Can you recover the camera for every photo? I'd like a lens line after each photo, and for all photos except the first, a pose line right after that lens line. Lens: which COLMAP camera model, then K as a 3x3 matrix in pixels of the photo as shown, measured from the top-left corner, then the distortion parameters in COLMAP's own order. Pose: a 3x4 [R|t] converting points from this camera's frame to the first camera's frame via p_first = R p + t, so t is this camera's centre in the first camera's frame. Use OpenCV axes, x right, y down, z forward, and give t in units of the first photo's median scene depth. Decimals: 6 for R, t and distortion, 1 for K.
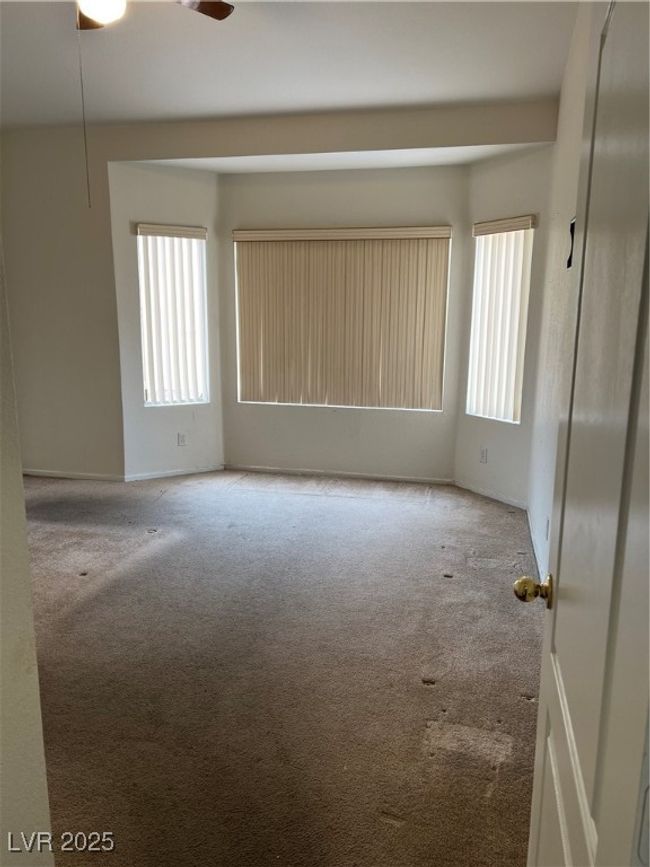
lens RADIAL K [[650.1, 0, 327.6], [0, 650.1, 440.4], [0, 0, 1]] dist [0.077280, -0.096503]
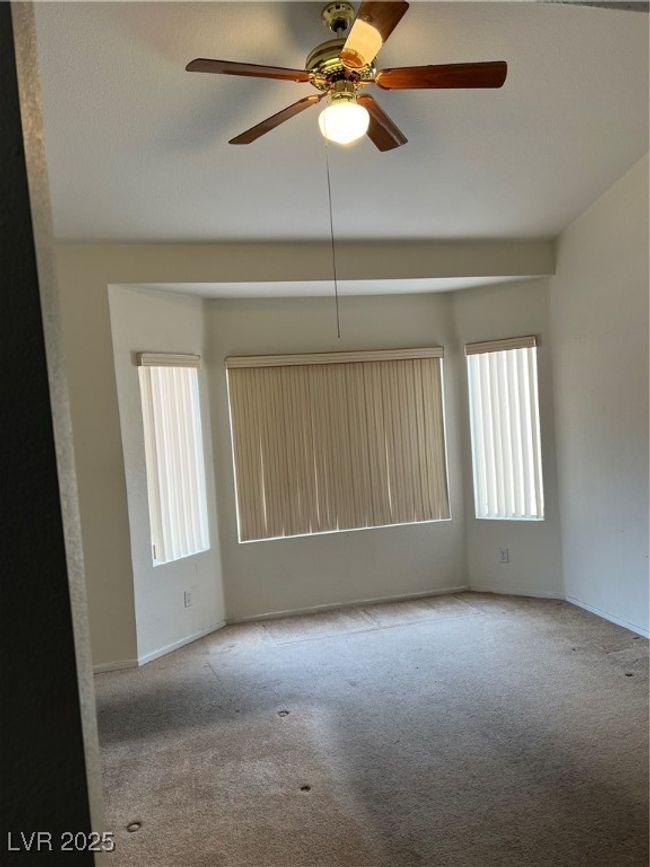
lens RADIAL K [[650.1, 0, 327.6], [0, 650.1, 440.4], [0, 0, 1]] dist [0.077280, -0.096503]
pose [[0.889222, -0.087083, 0.449112, -0.458773], [0.167045, 0.975736, -0.141547, -0.054949], [-0.425888, 0.200889, 0.882192, 0.160778]]
